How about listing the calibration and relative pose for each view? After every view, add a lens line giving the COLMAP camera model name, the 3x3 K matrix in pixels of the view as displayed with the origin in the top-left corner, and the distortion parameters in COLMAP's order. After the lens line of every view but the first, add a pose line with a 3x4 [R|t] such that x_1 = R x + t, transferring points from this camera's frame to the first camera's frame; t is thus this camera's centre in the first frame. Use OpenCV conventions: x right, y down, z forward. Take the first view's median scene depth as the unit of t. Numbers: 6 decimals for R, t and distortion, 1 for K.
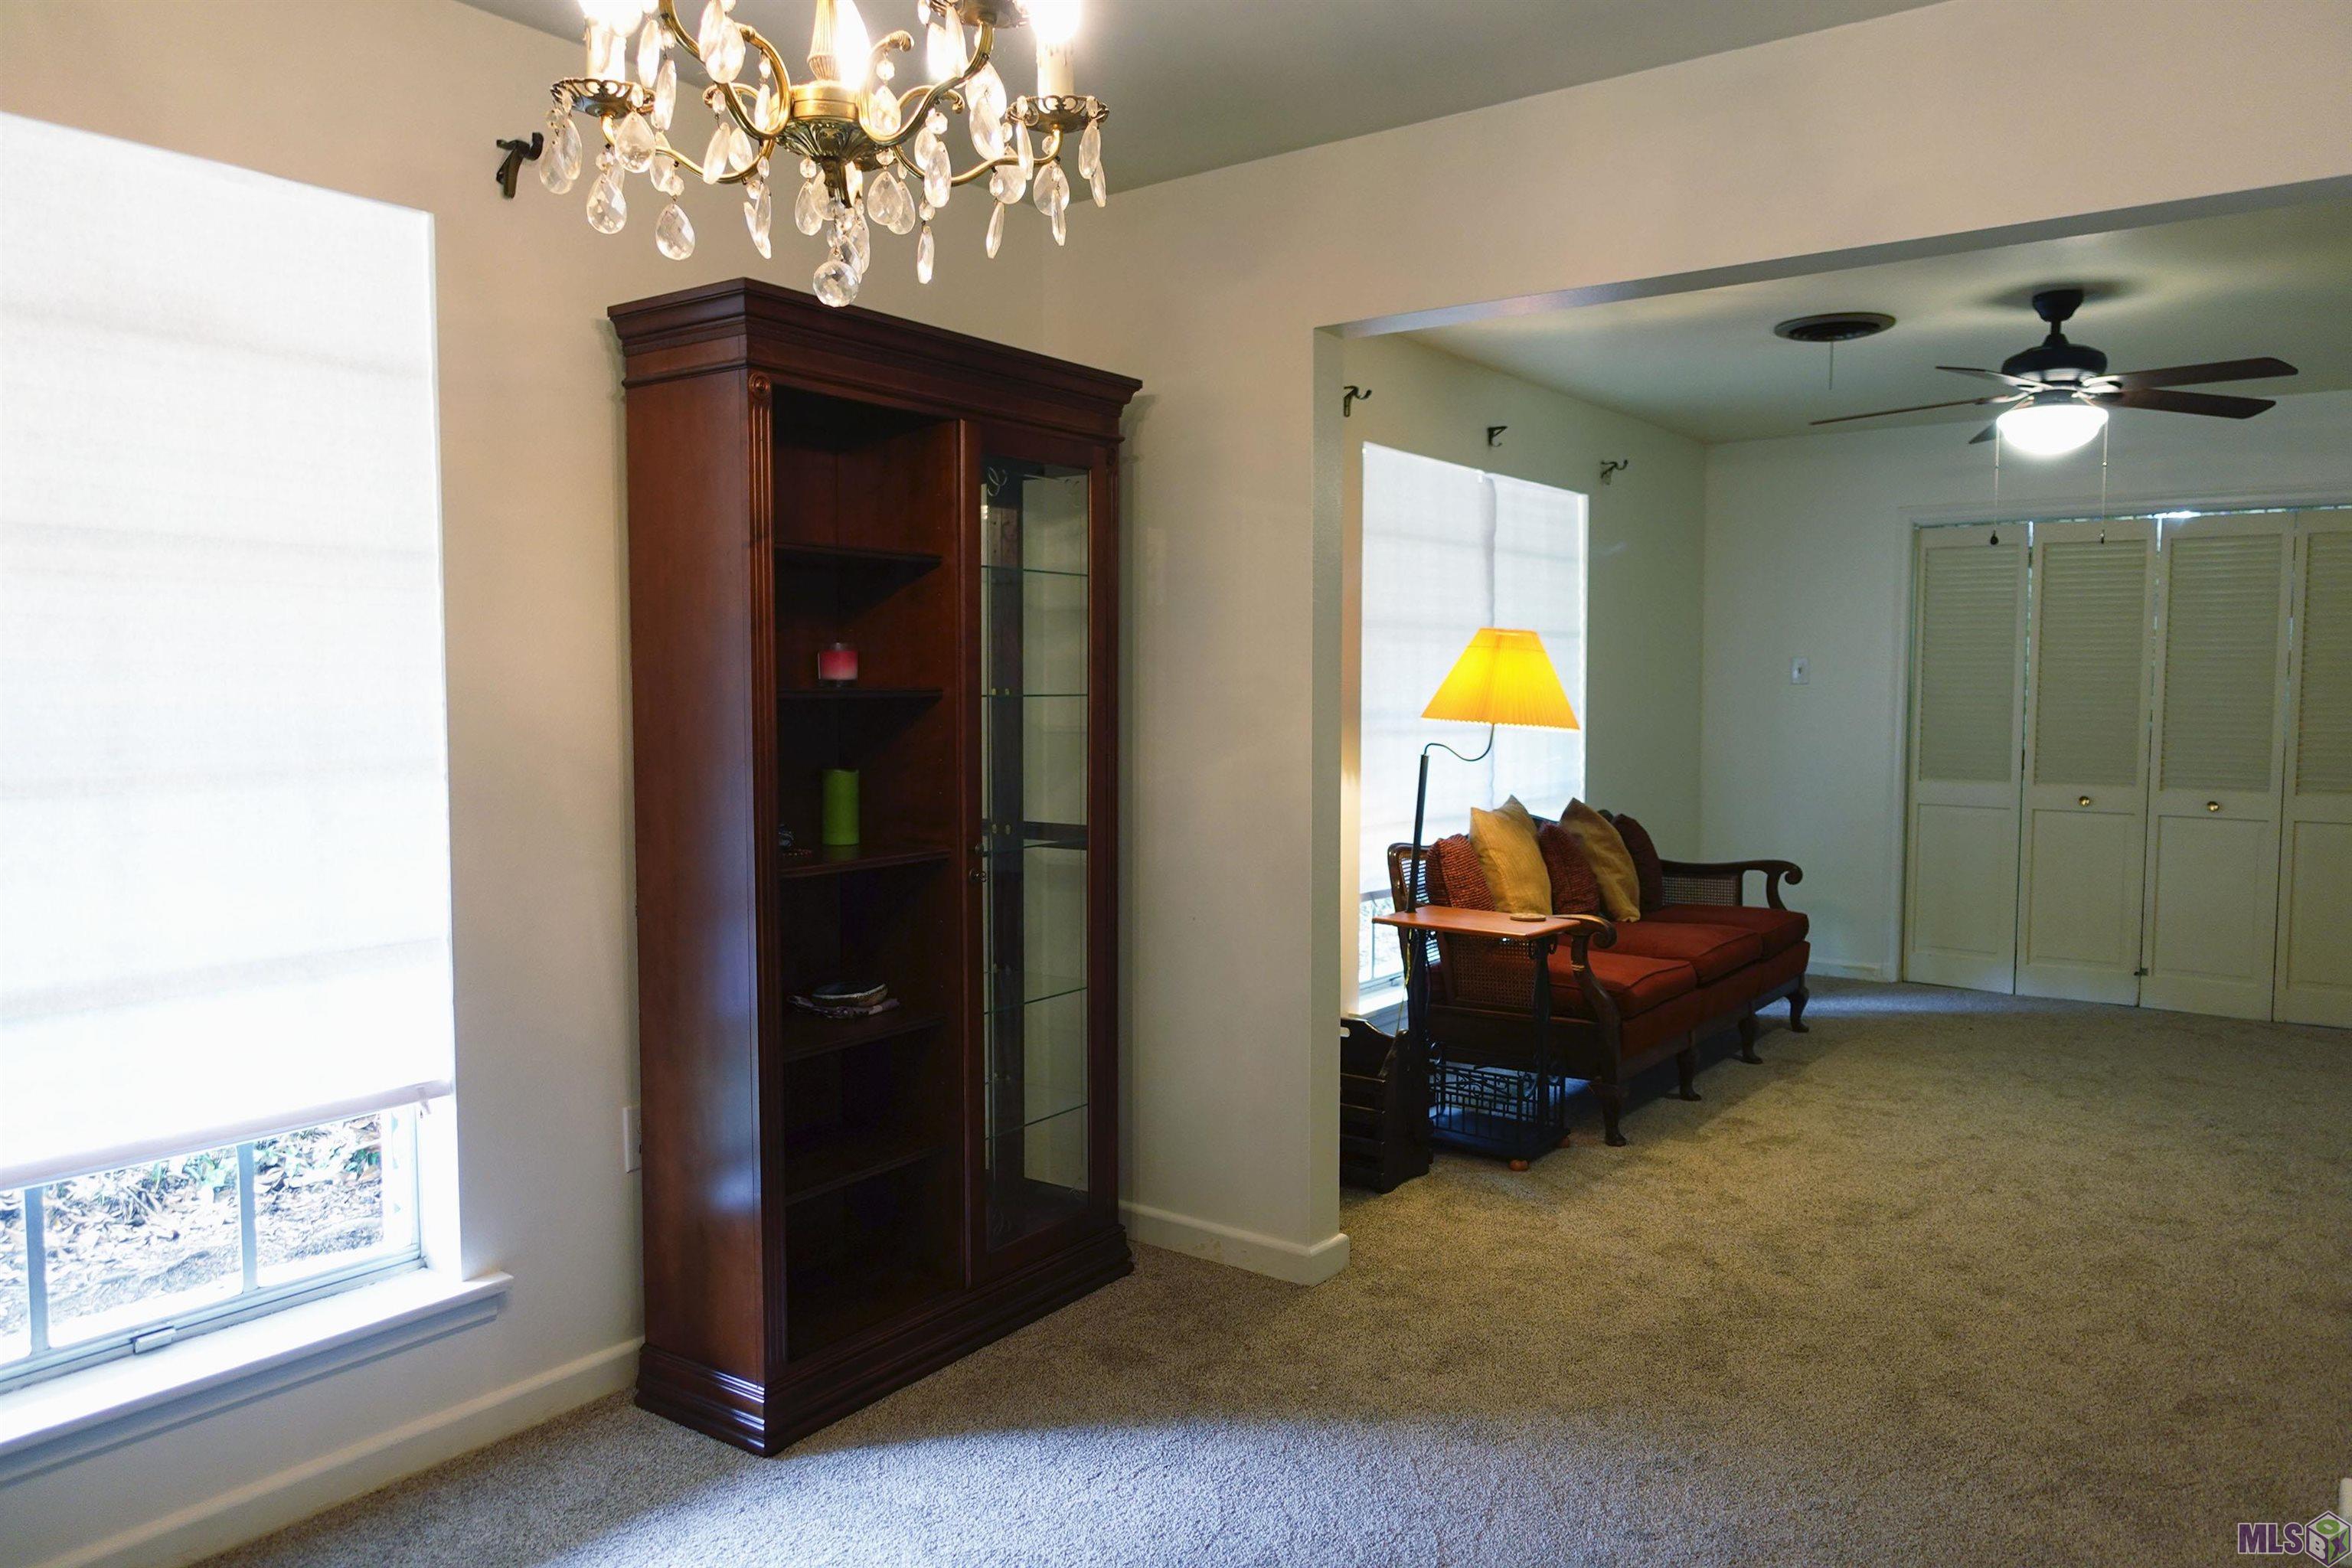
lens RADIAL K [[1650.9, 0, 1176.0], [0, 1650.9, 784.0], [0, 0, 1]] dist [-0.020087, 0.001058]
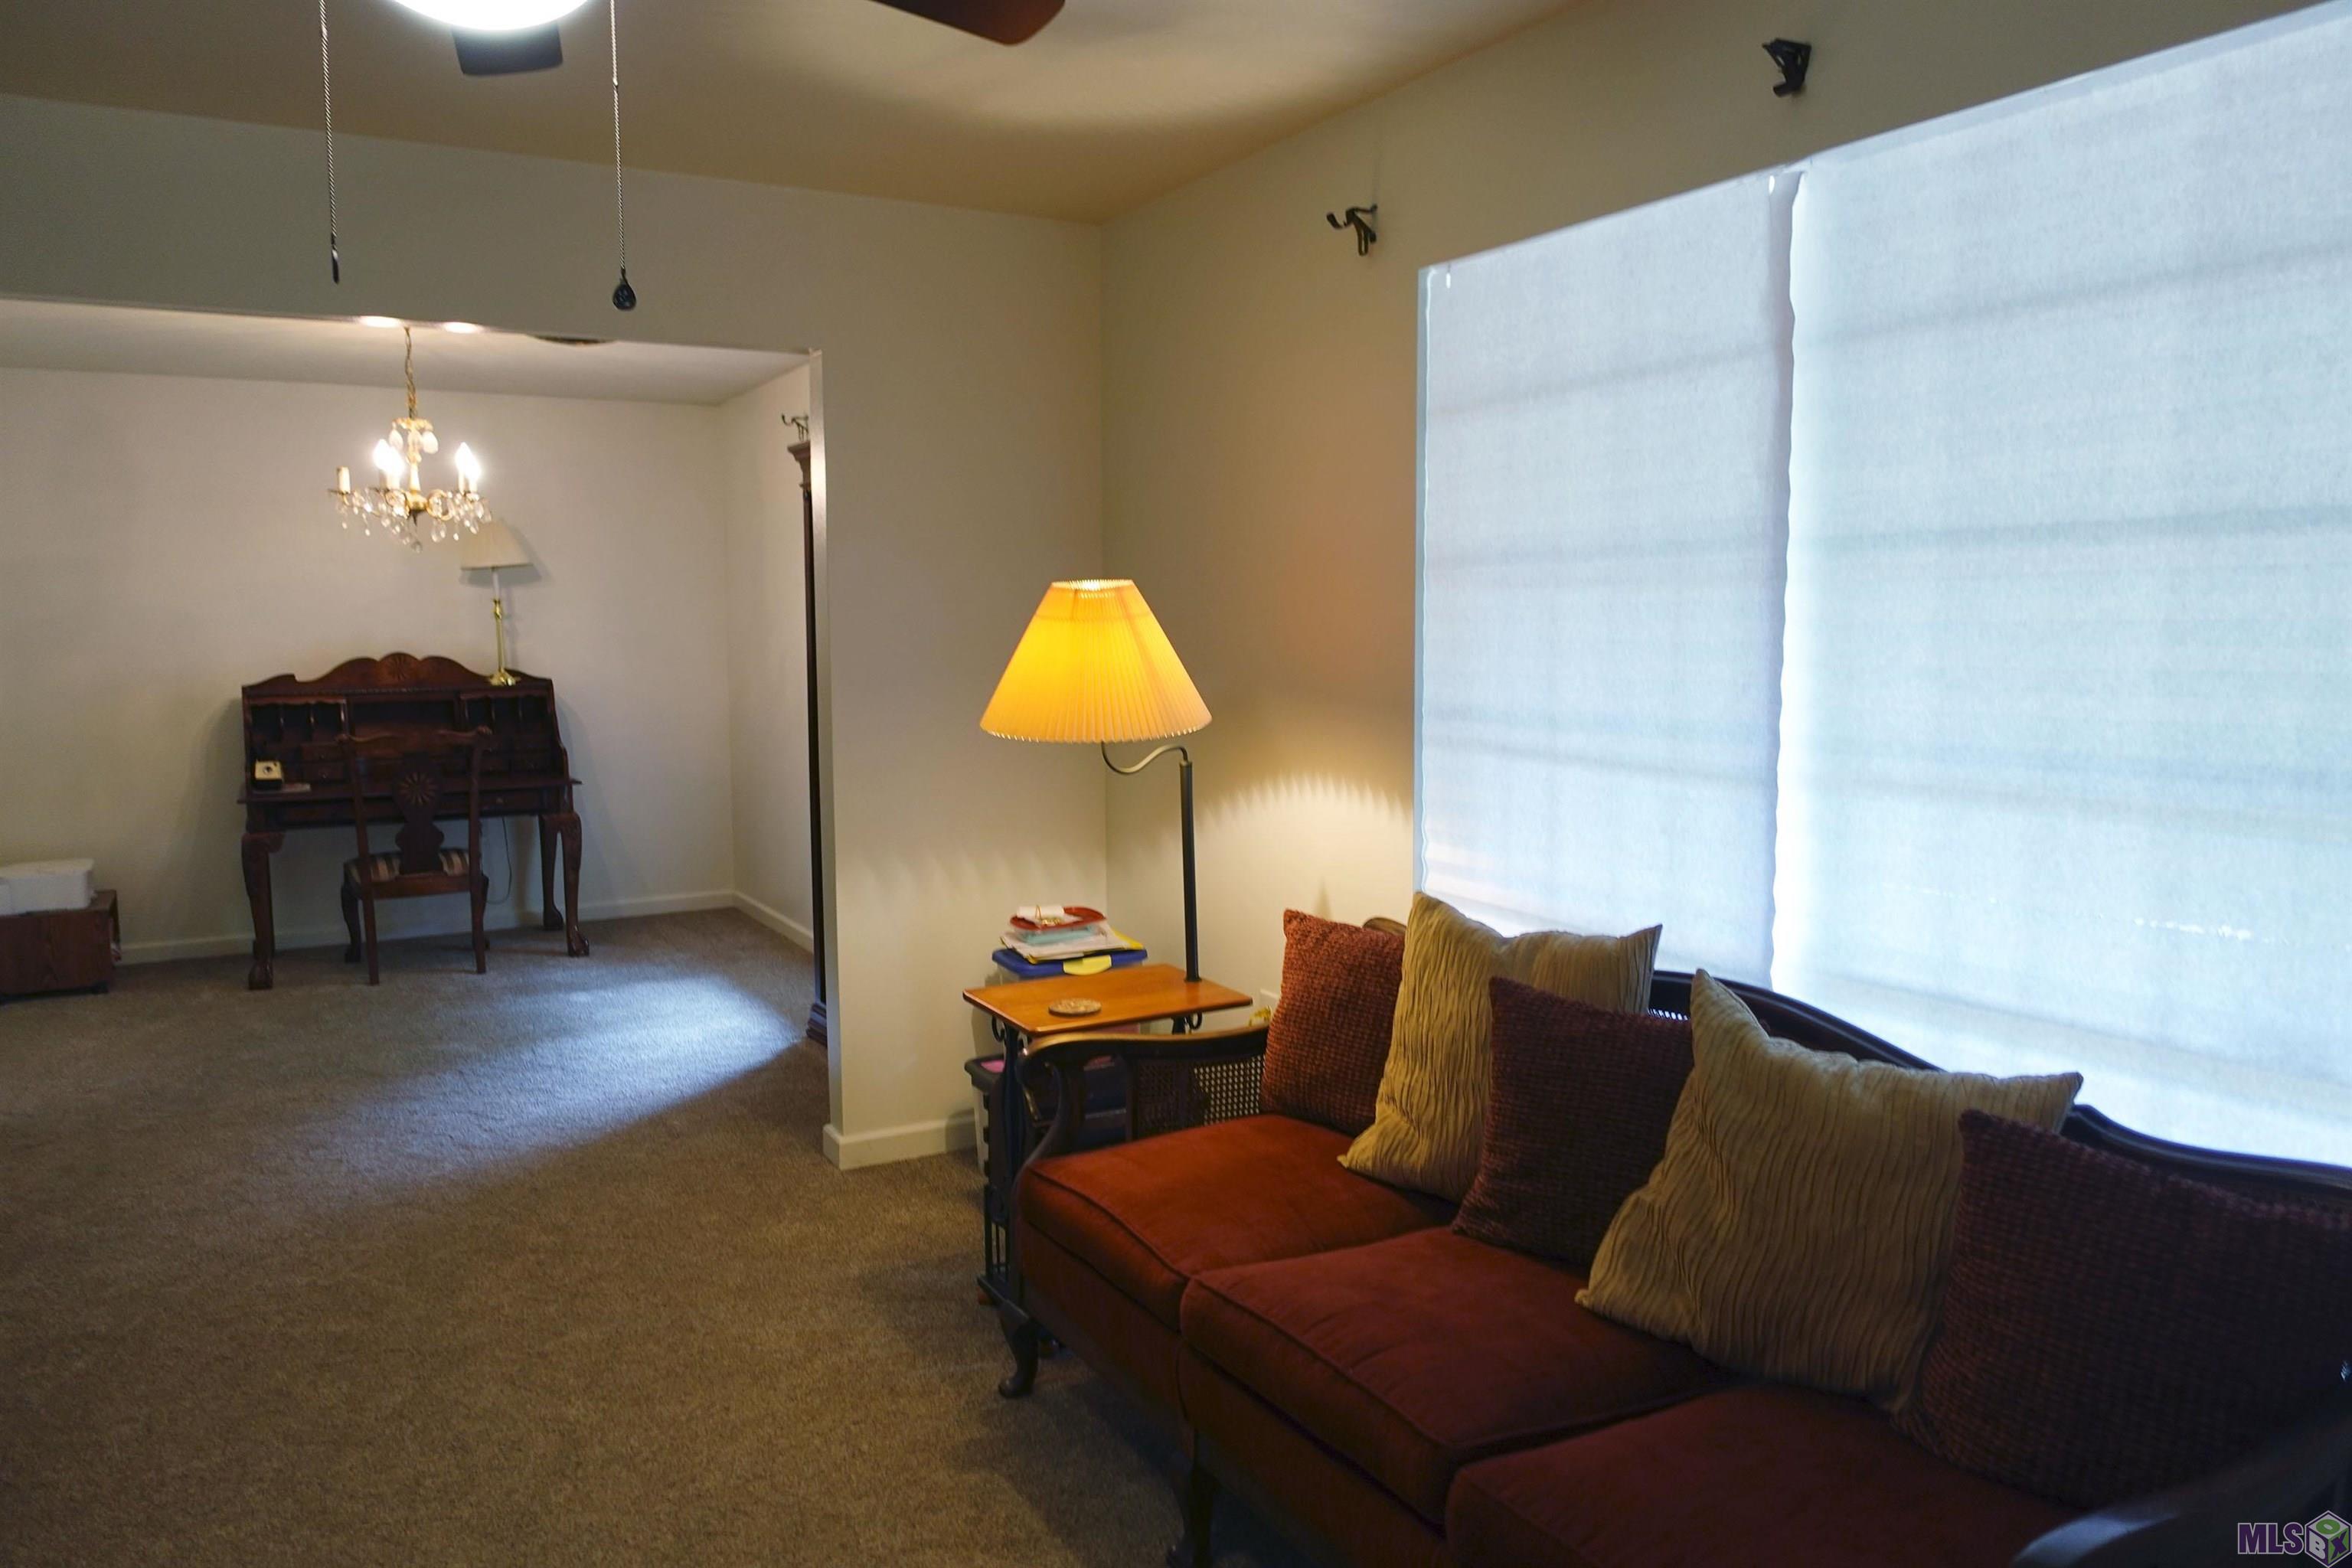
lens RADIAL K [[1650.9, 0, 1176.0], [0, 1650.9, 784.0], [0, 0, 1]] dist [-0.020087, 0.001058]
pose [[-0.433846, 0.086110, -0.896863, 0.706139], [-0.055564, 0.990971, 0.122024, -0.083814], [0.899272, 0.102773, -0.425144, 1.164009]]
